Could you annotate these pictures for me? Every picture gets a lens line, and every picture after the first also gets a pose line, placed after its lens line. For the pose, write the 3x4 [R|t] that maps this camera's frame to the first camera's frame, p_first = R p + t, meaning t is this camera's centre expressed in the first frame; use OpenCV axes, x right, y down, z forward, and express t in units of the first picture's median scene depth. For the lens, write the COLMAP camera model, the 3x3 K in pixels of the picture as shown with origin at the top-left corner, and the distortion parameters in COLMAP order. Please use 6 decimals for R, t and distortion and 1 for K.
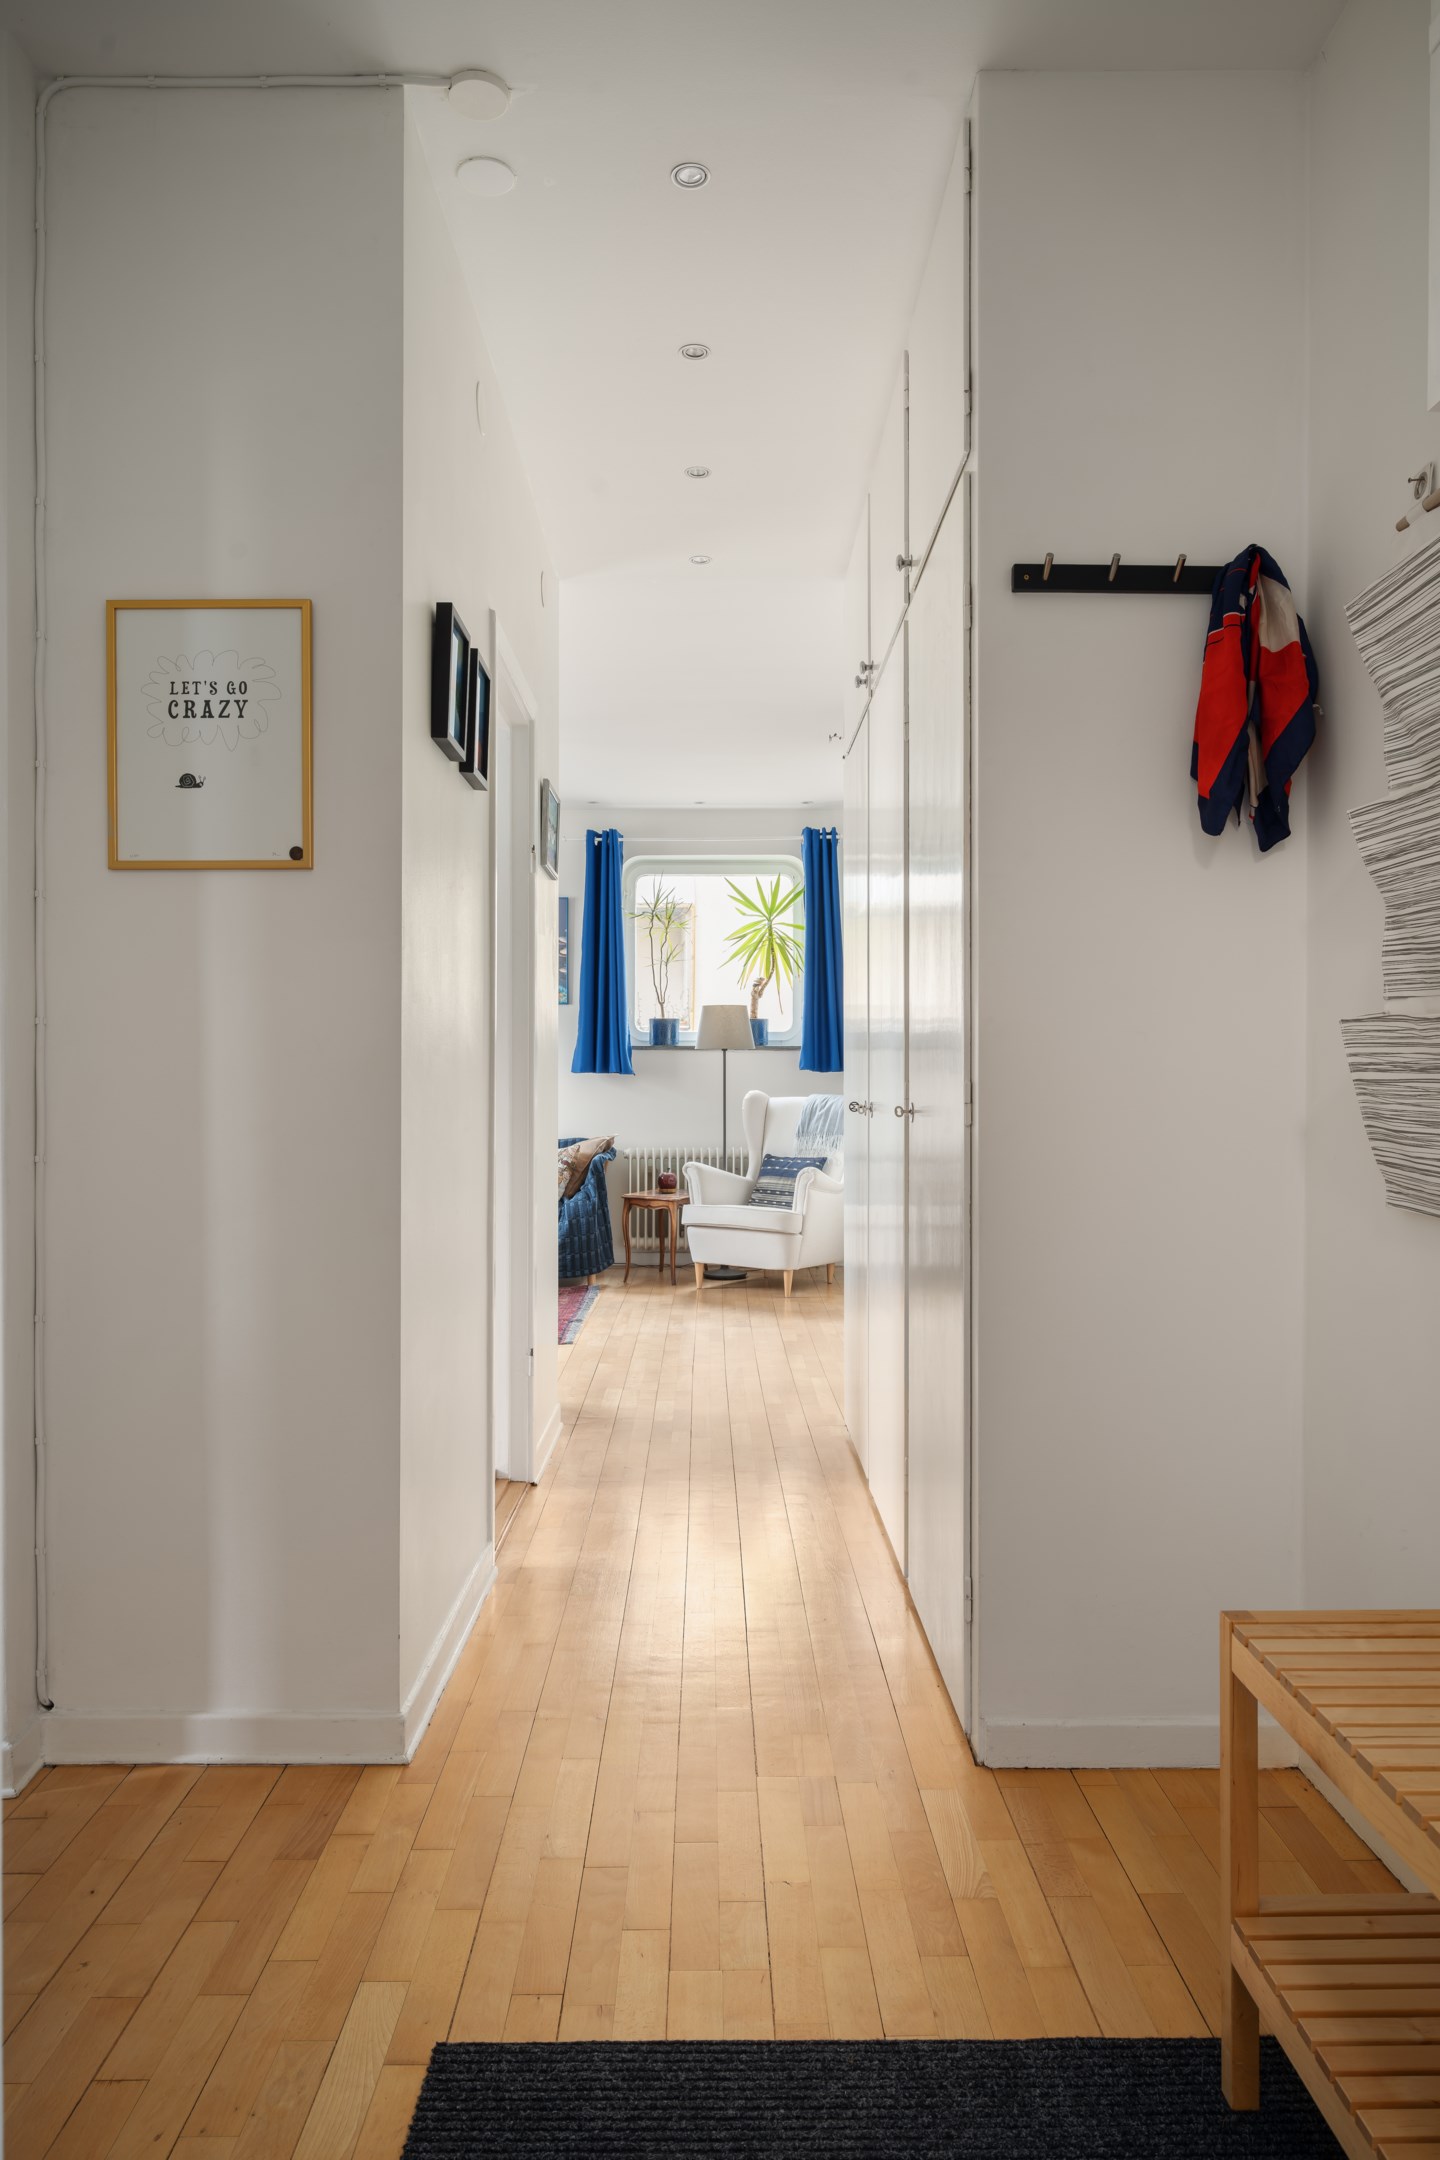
lens RADIAL K [[1403.0, 0, 725.4], [0, 1403.0, 1089.8], [0, 0, 1]] dist [-0.002923, -0.000045]
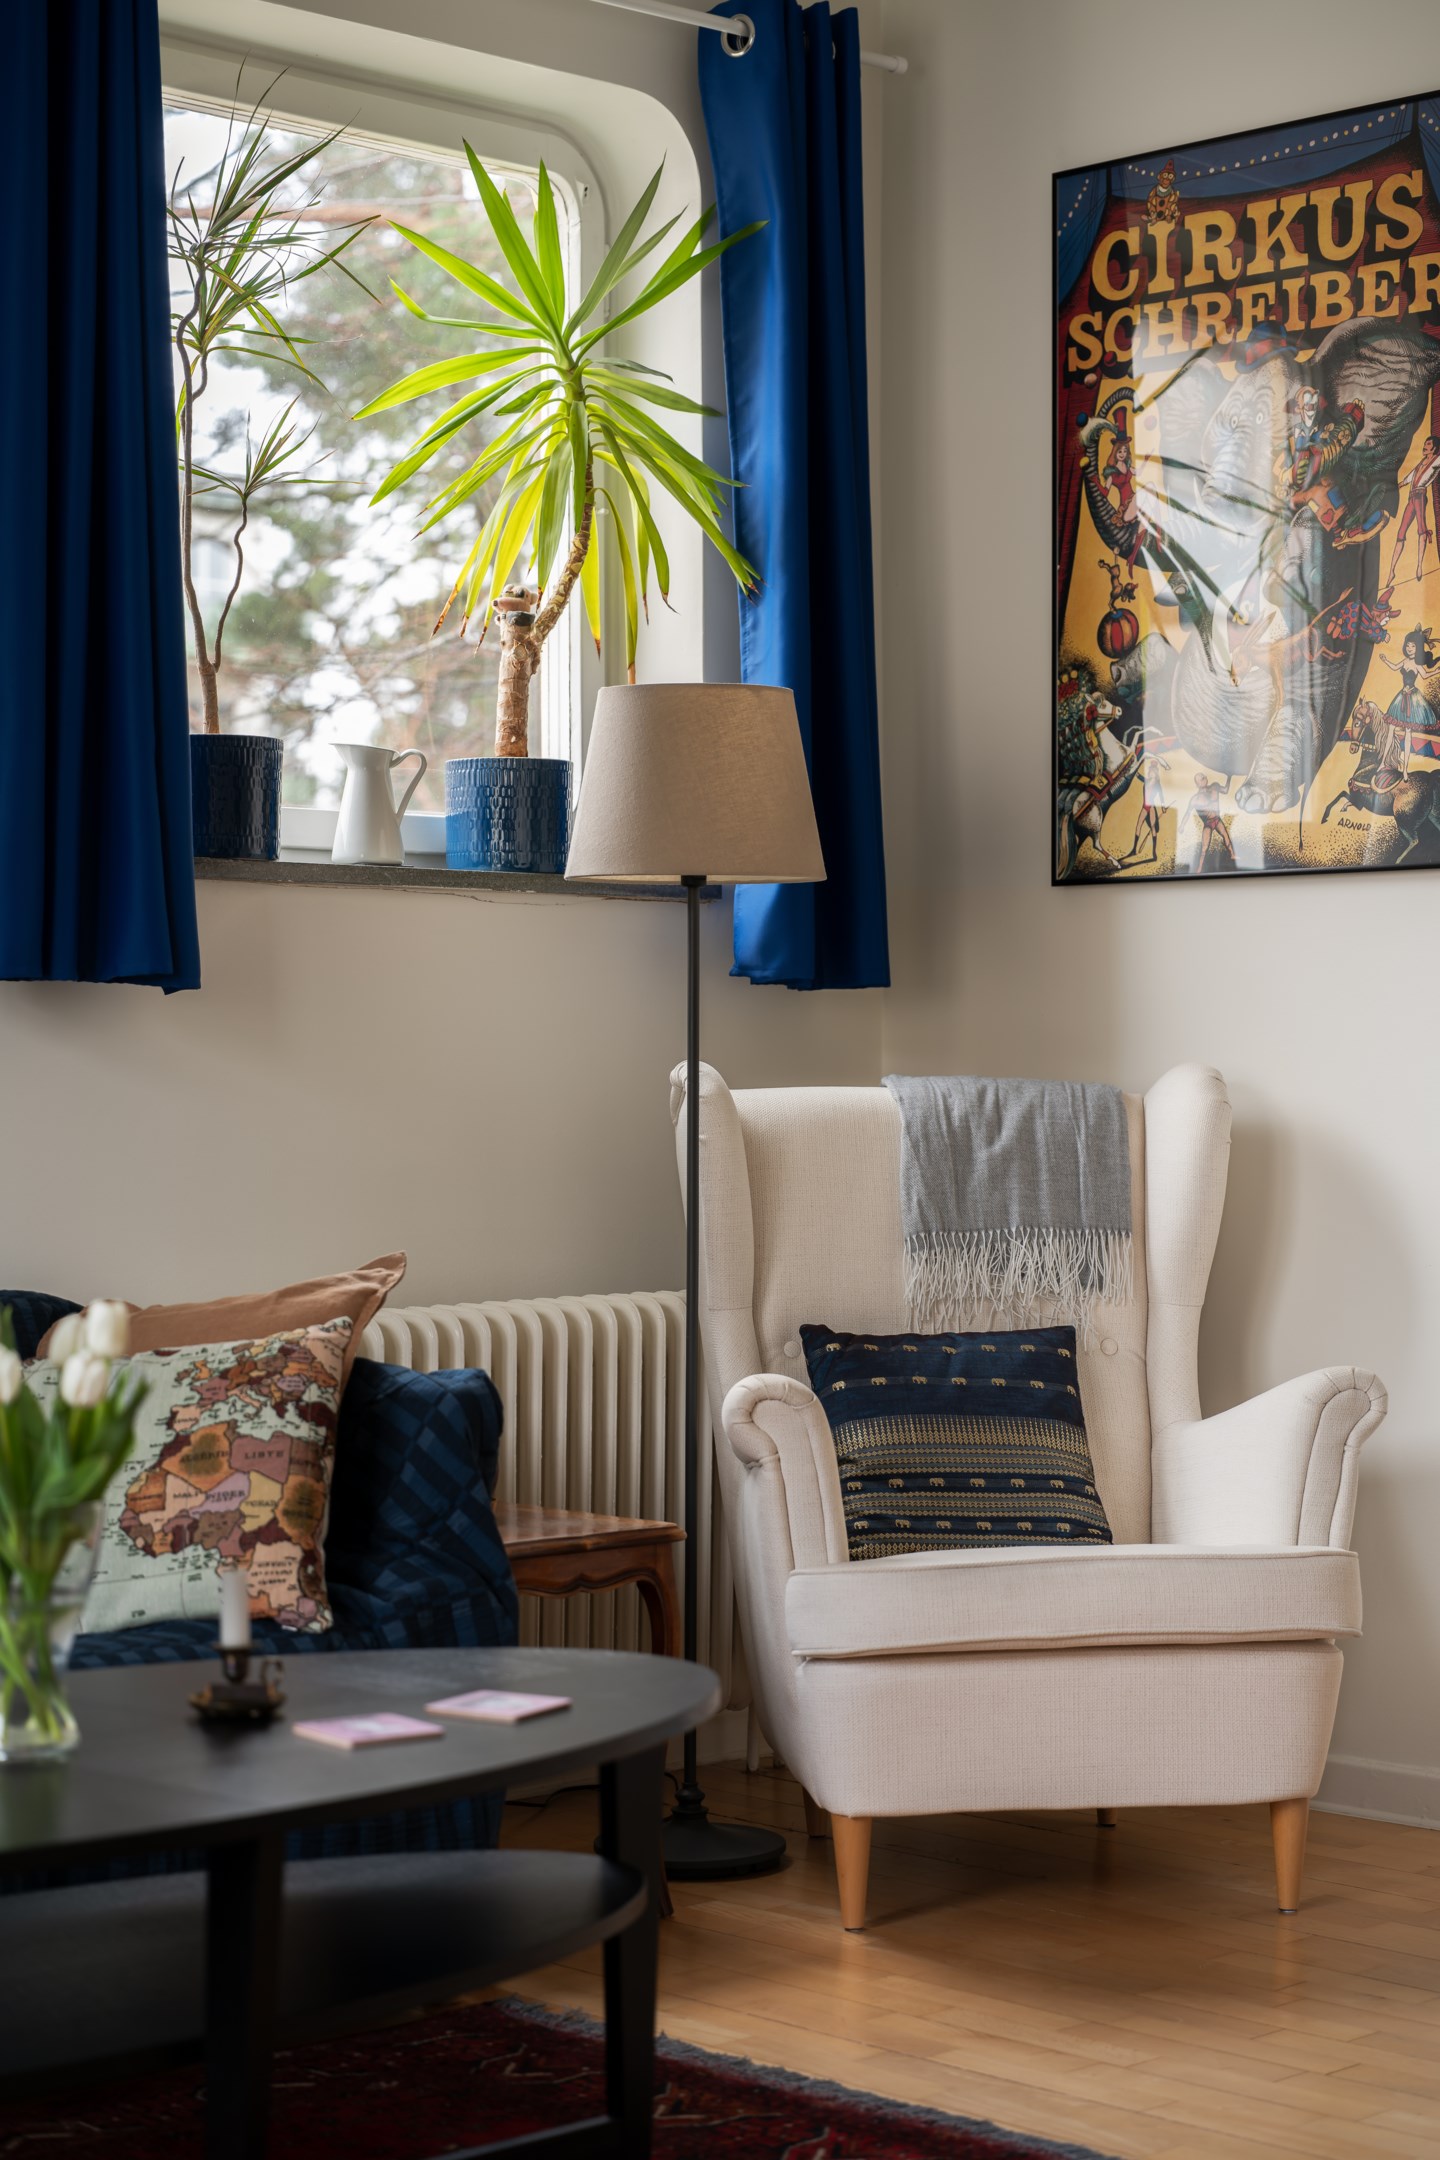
lens RADIAL K [[3850.9, 0, 717.3], [0, 3850.9, 1206.9], [0, 0, 1]] dist [0.003440, -0.080519]
pose [[0.717525, -0.025595, 0.696063, -0.435623], [0.005650, 0.999506, 0.030929, 0.004995], [-0.696510, -0.018260, 0.717315, 0.534428]]
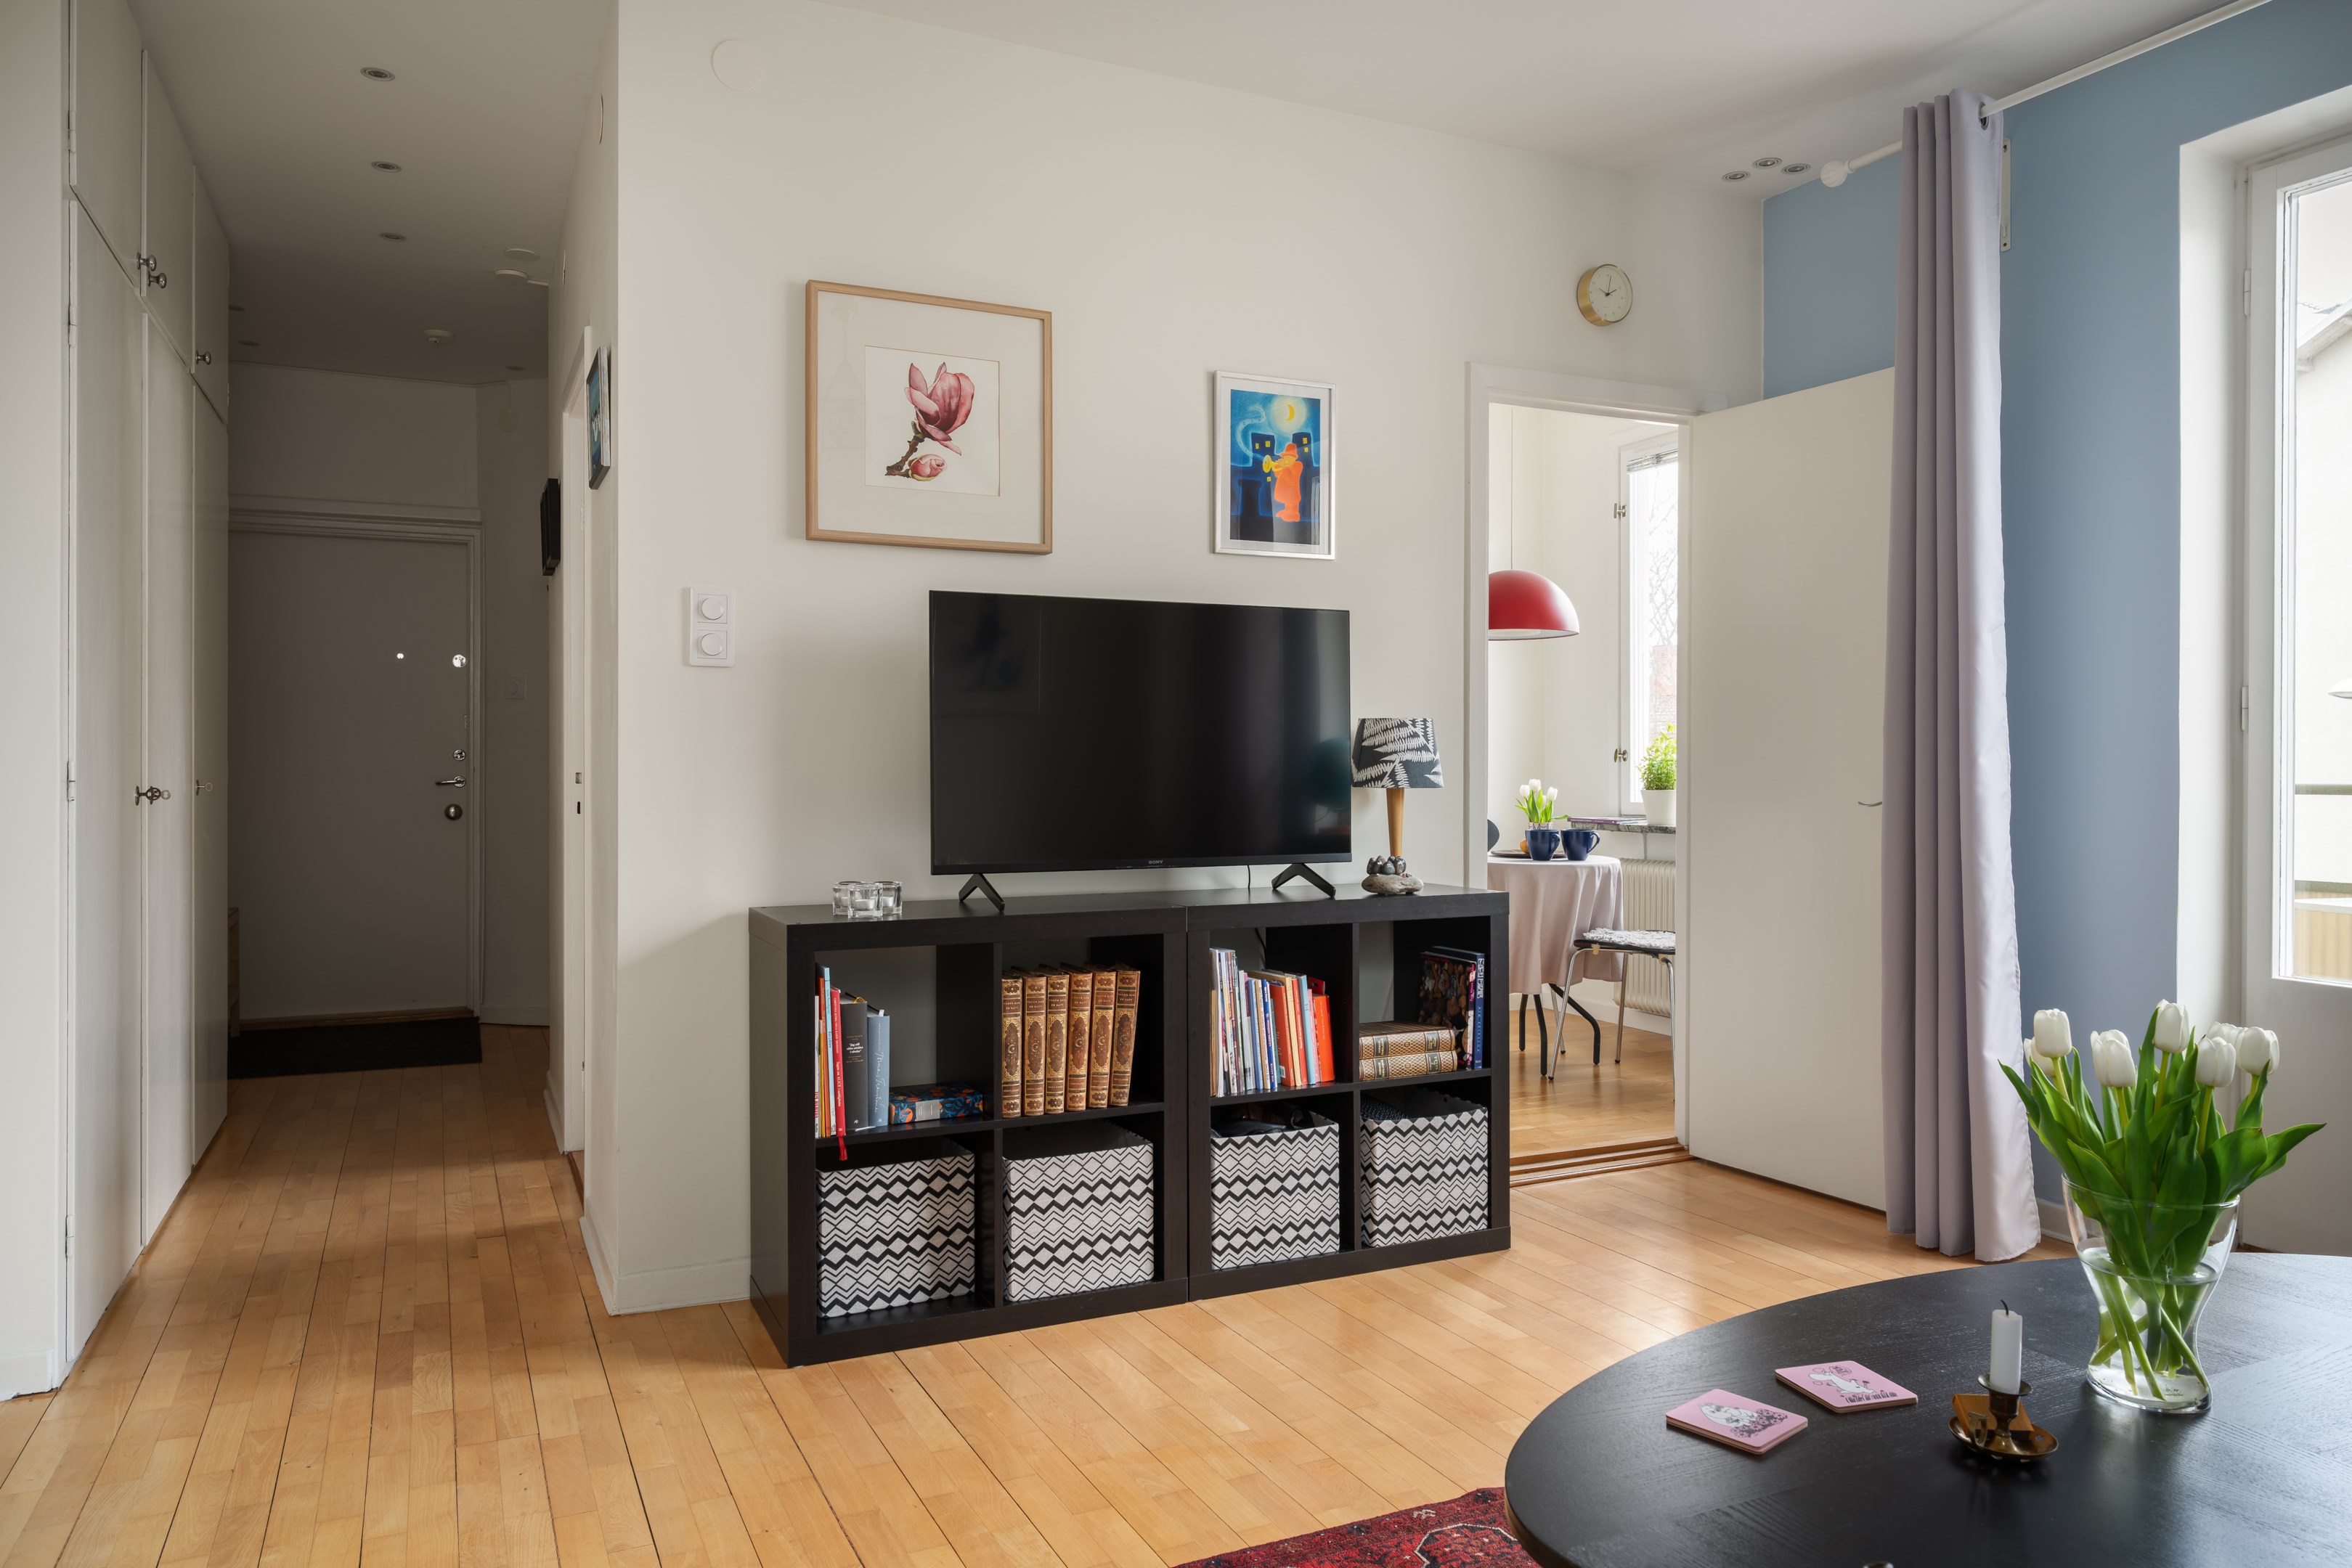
lens RADIAL K [[1542.1, 0, 1176.3], [0, 1542.1, 772.1], [0, 0, 1]] dist [0.002701, 0.001005]
pose [[-0.906355, -0.001737, -0.422514, -0.030832], [-0.004779, 0.999970, 0.006141, -0.004440], [0.422490, 0.007585, -0.906336, 0.981332]]
